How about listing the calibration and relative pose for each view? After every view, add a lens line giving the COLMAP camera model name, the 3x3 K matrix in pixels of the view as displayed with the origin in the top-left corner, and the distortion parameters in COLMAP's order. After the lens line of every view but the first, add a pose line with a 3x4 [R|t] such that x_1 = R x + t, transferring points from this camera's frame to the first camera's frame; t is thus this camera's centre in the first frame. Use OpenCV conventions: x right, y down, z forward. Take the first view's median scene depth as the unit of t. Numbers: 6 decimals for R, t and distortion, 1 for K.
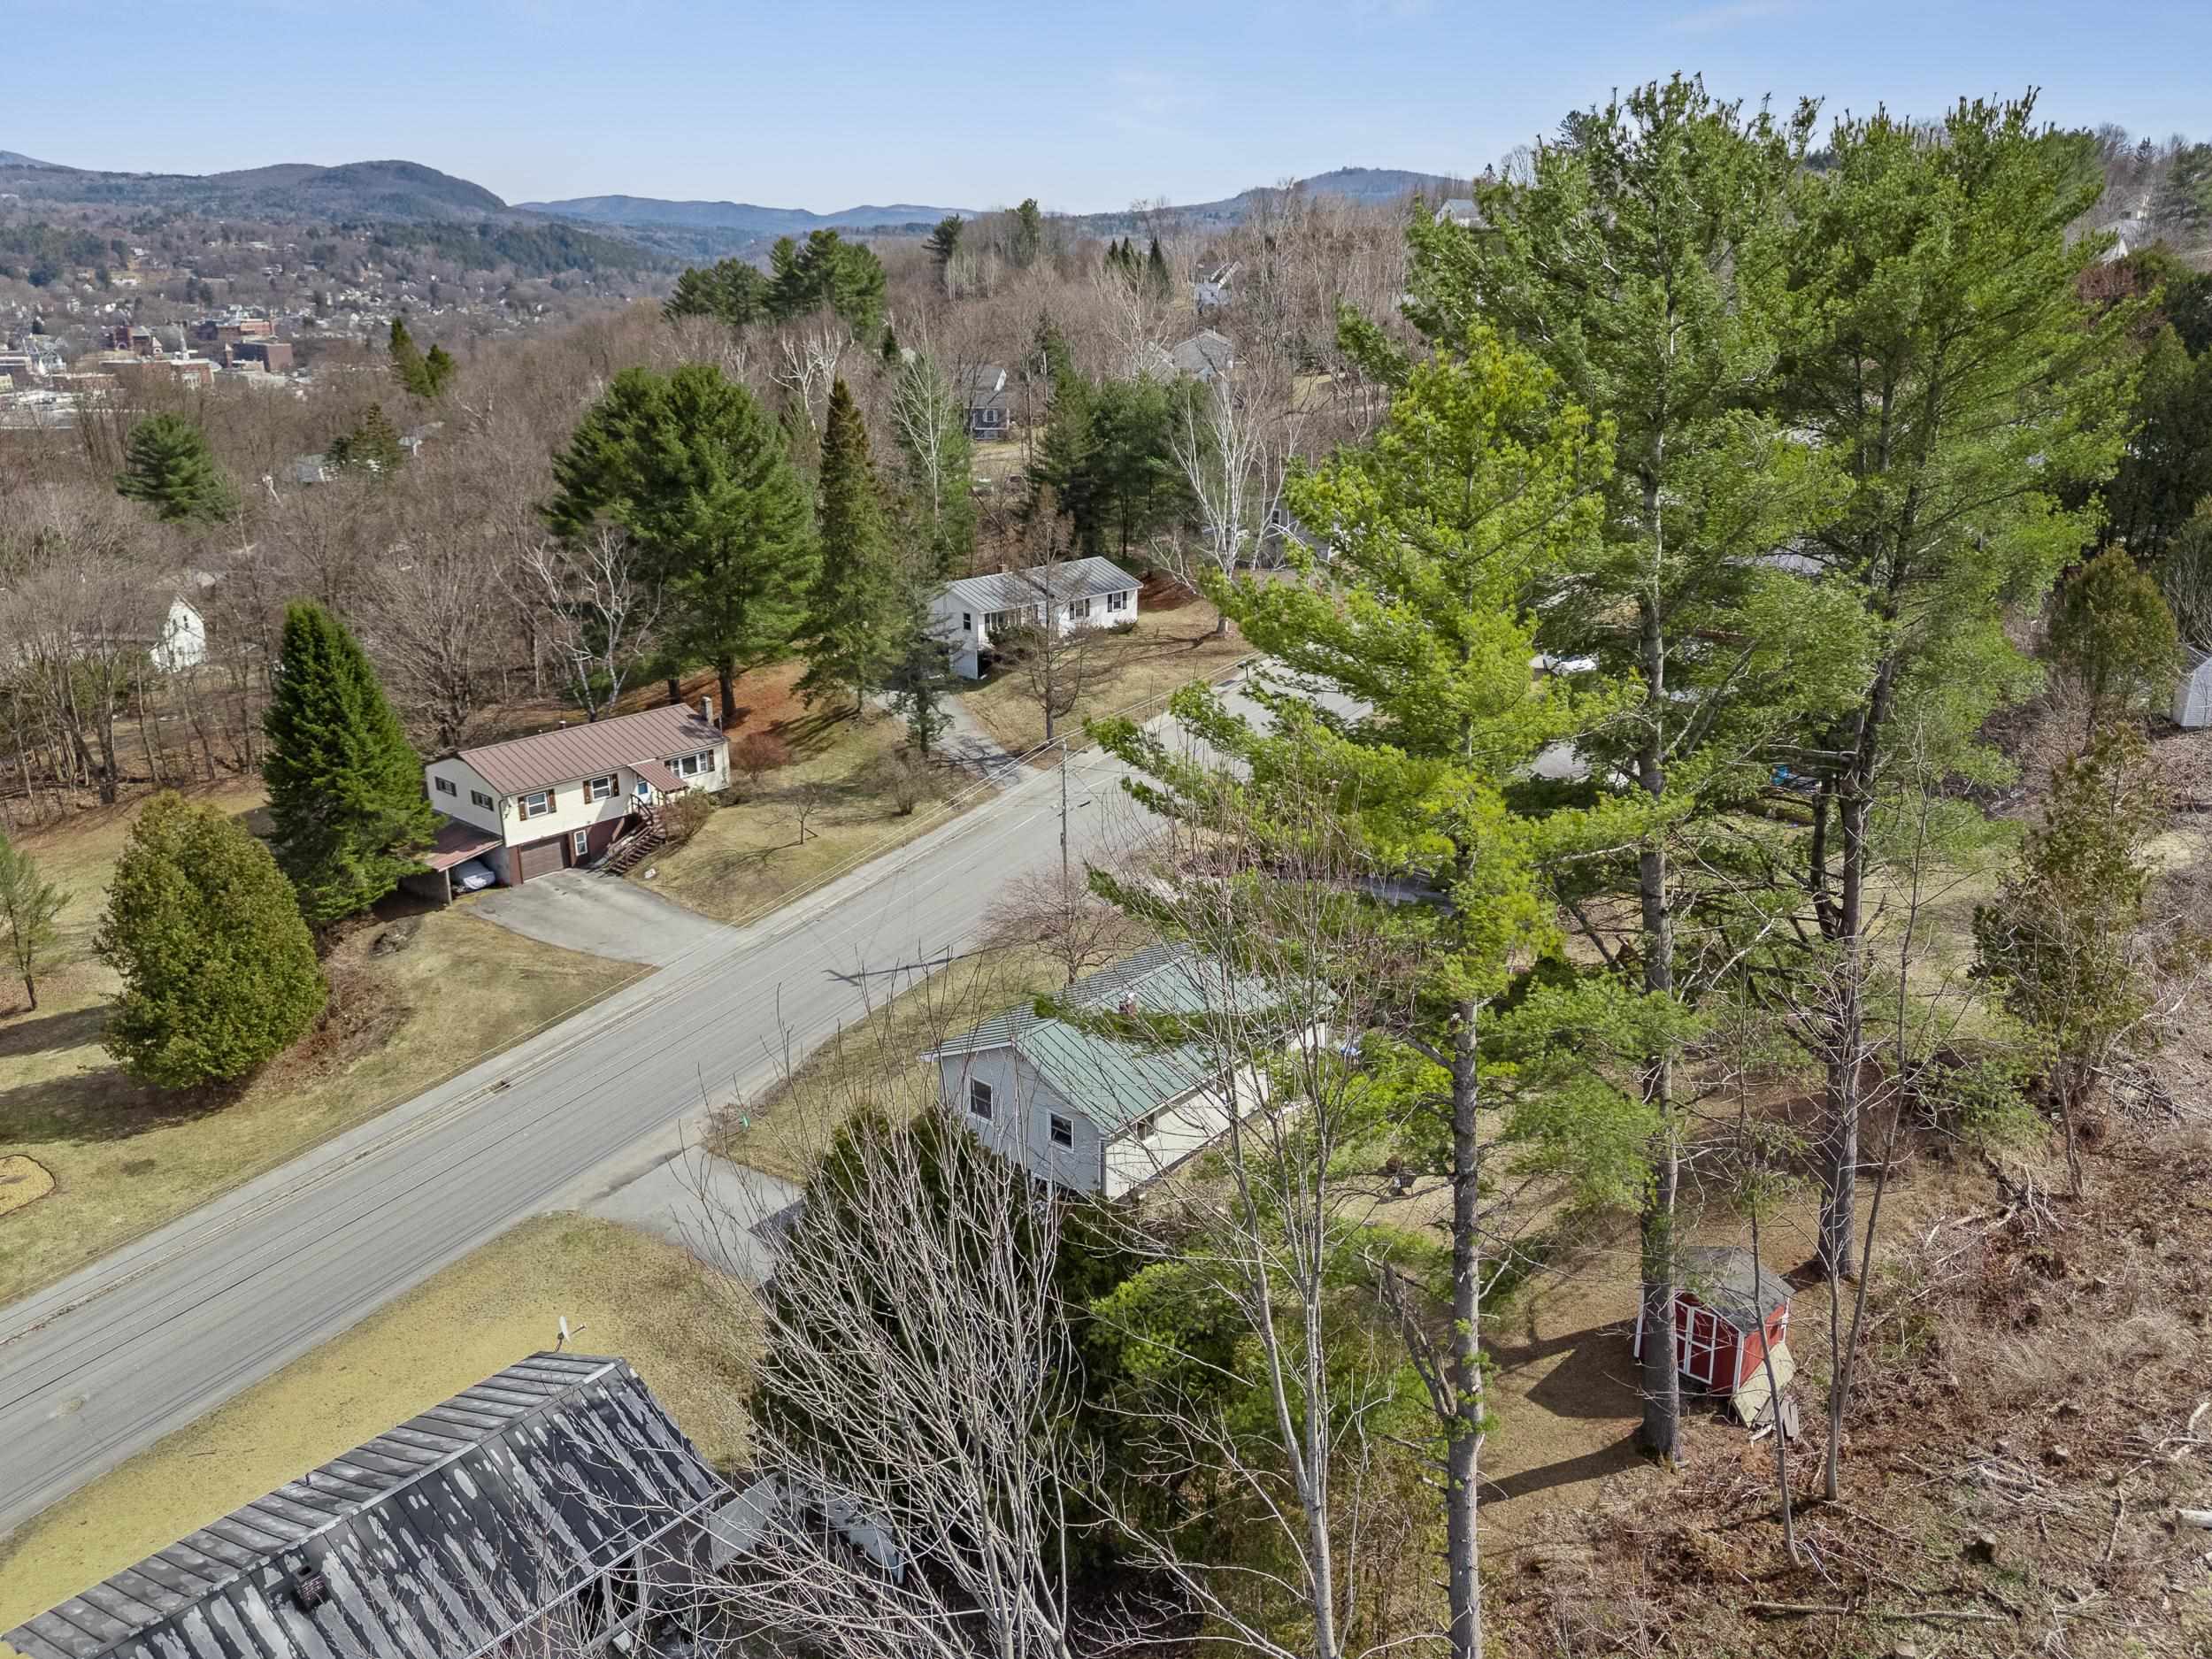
lens RADIAL K [[1584.1, 0, 1111.7], [0, 1584.1, 822.8], [0, 0, 1]] dist [0.049116, -0.026300]
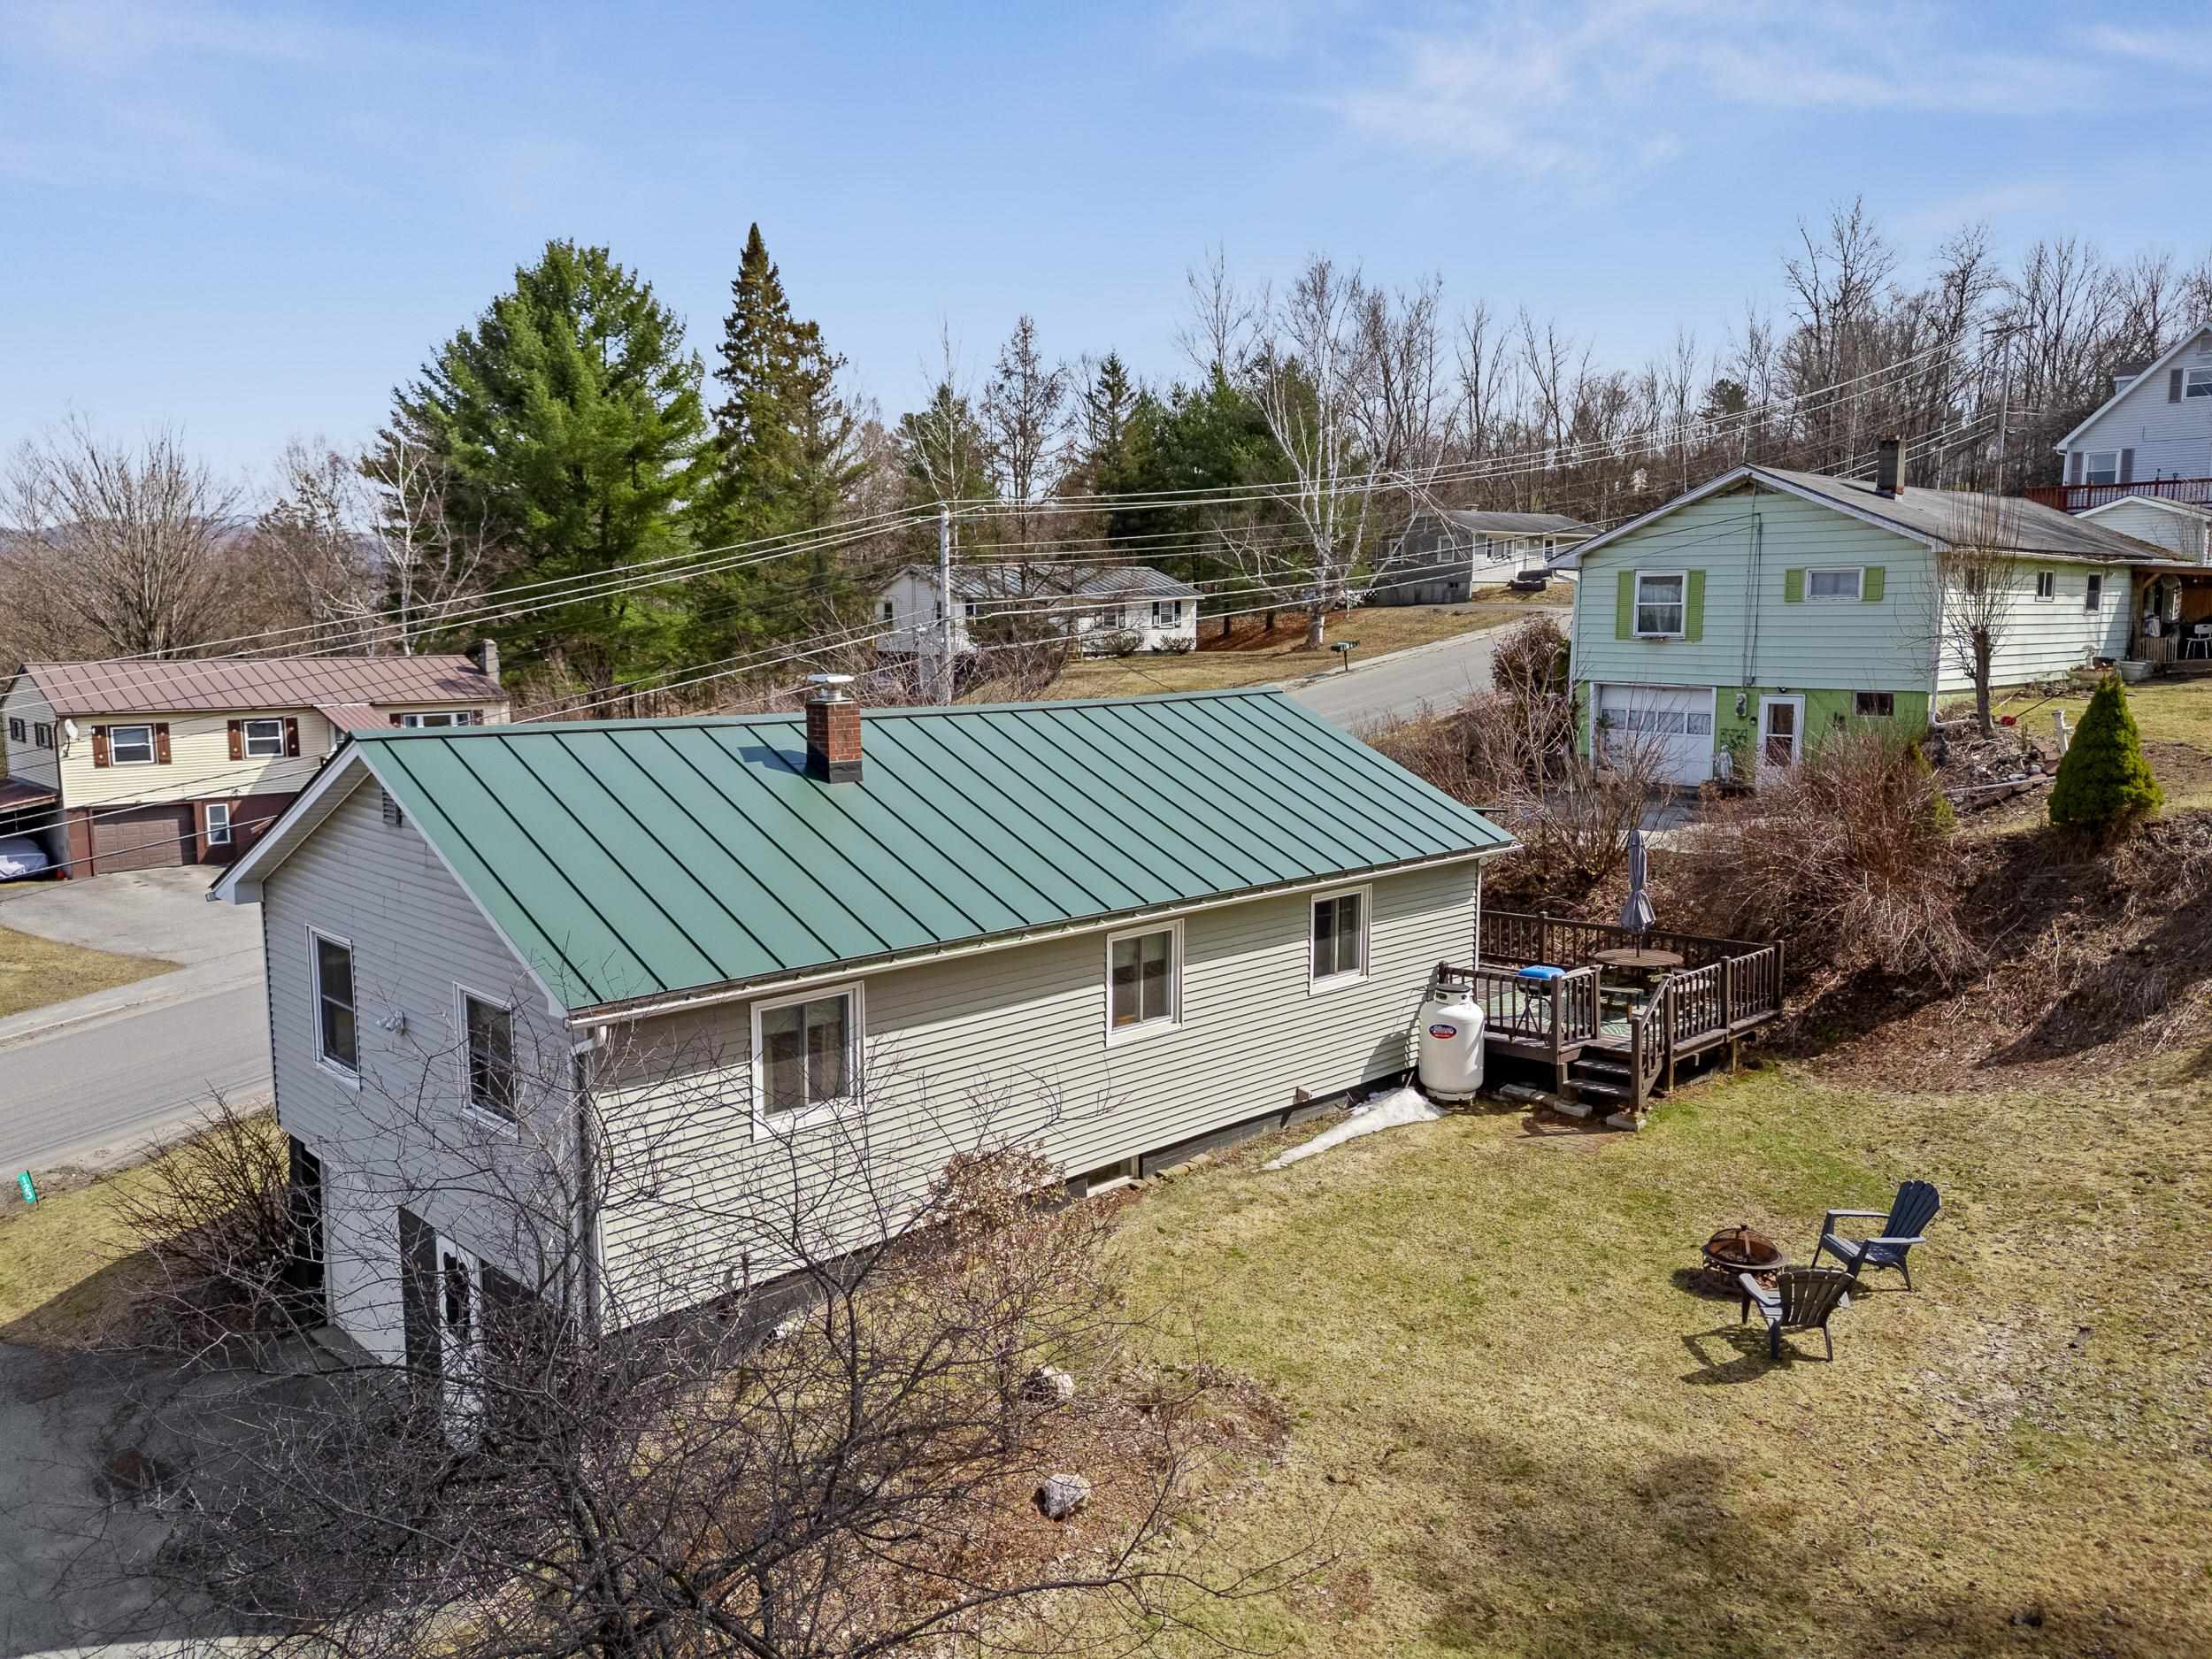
lens RADIAL K [[1584.1, 0, 1113.5], [0, 1584.1, 831.0], [0, 0, 1]] dist [0.049116, -0.026300]
pose [[0.995965, 0.010268, -0.089154, 0.058836], [-0.027200, 0.981244, -0.190842, 0.122161], [0.085522, 0.192497, 0.977564, 0.436011]]
